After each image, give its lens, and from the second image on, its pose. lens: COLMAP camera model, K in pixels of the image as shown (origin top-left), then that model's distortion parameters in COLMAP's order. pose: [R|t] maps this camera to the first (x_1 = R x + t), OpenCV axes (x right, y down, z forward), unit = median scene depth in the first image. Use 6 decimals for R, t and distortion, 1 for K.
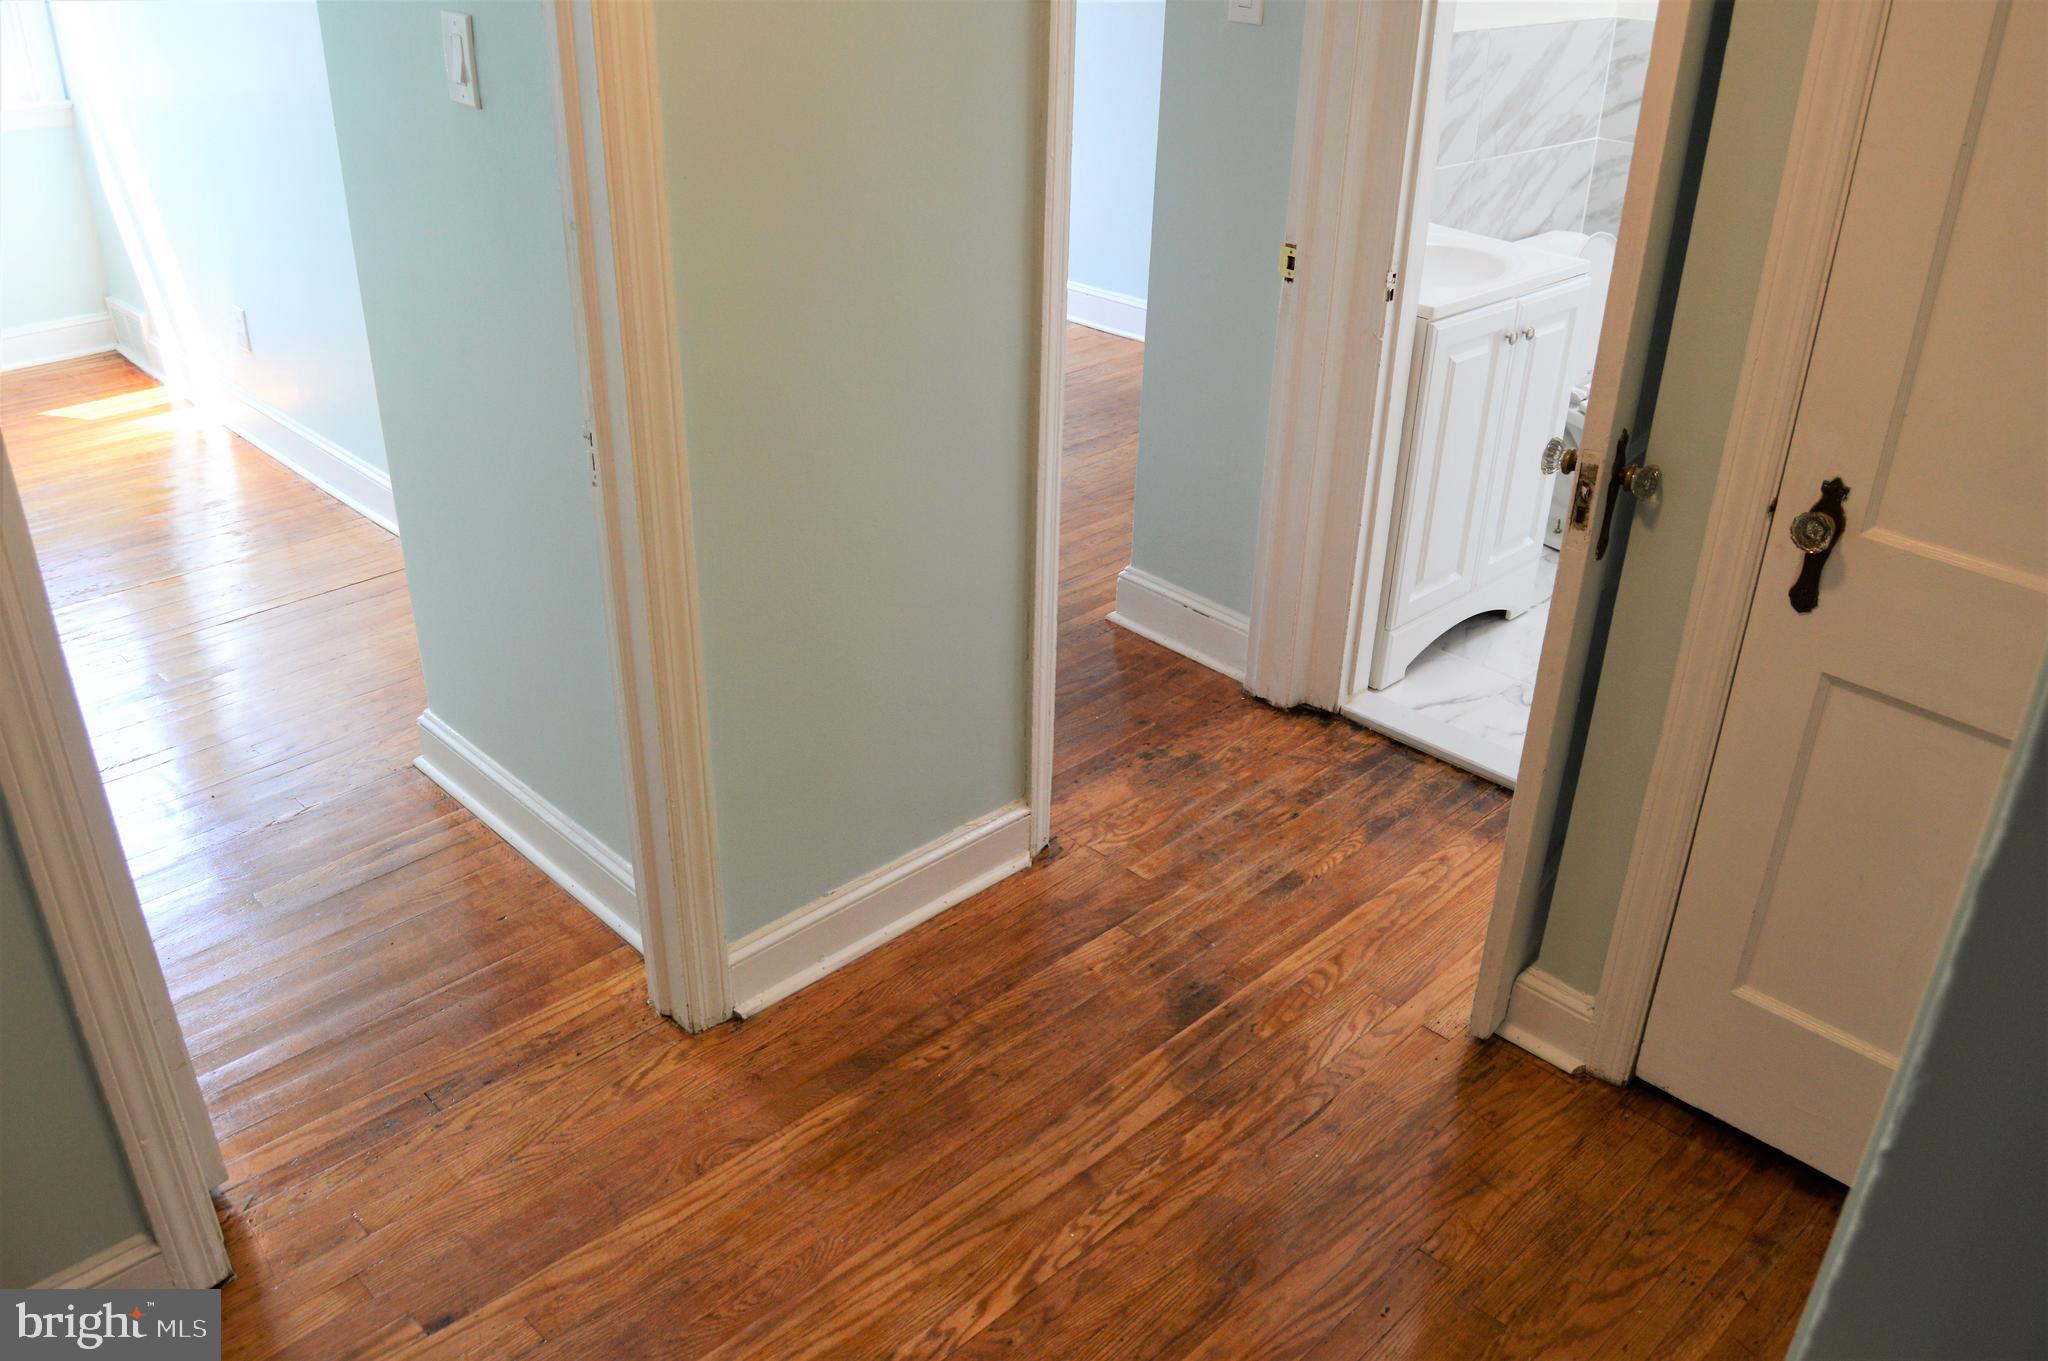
lens RADIAL K [[1627.7, 0, 1024.8], [0, 1627.7, 682.3], [0, 0, 1]] dist [-0.091014, 0.032911]
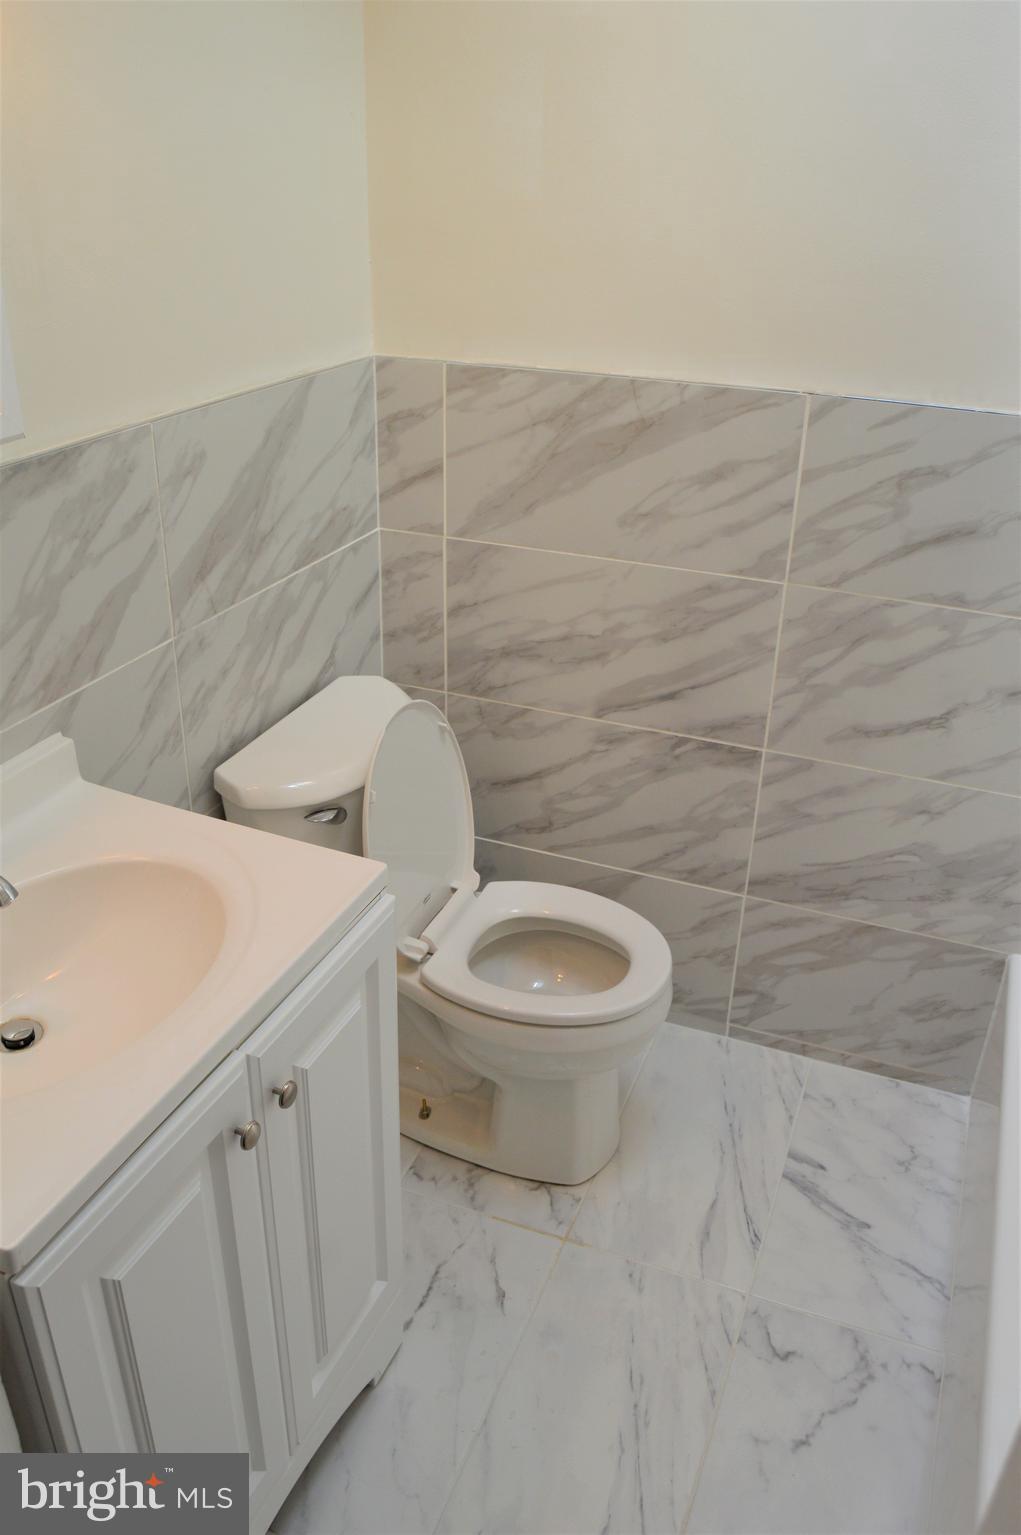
lens RADIAL K [[1220.0, 0, 514.5], [0, 1220.0, 763.4], [0, 0, 1]] dist [-0.091014, 0.032911]
pose [[0.917054, -0.181914, 0.354850, 0.220703], [0.184913, 0.982417, 0.025759, -0.258755], [-0.353297, 0.041994, 0.934568, 0.524492]]
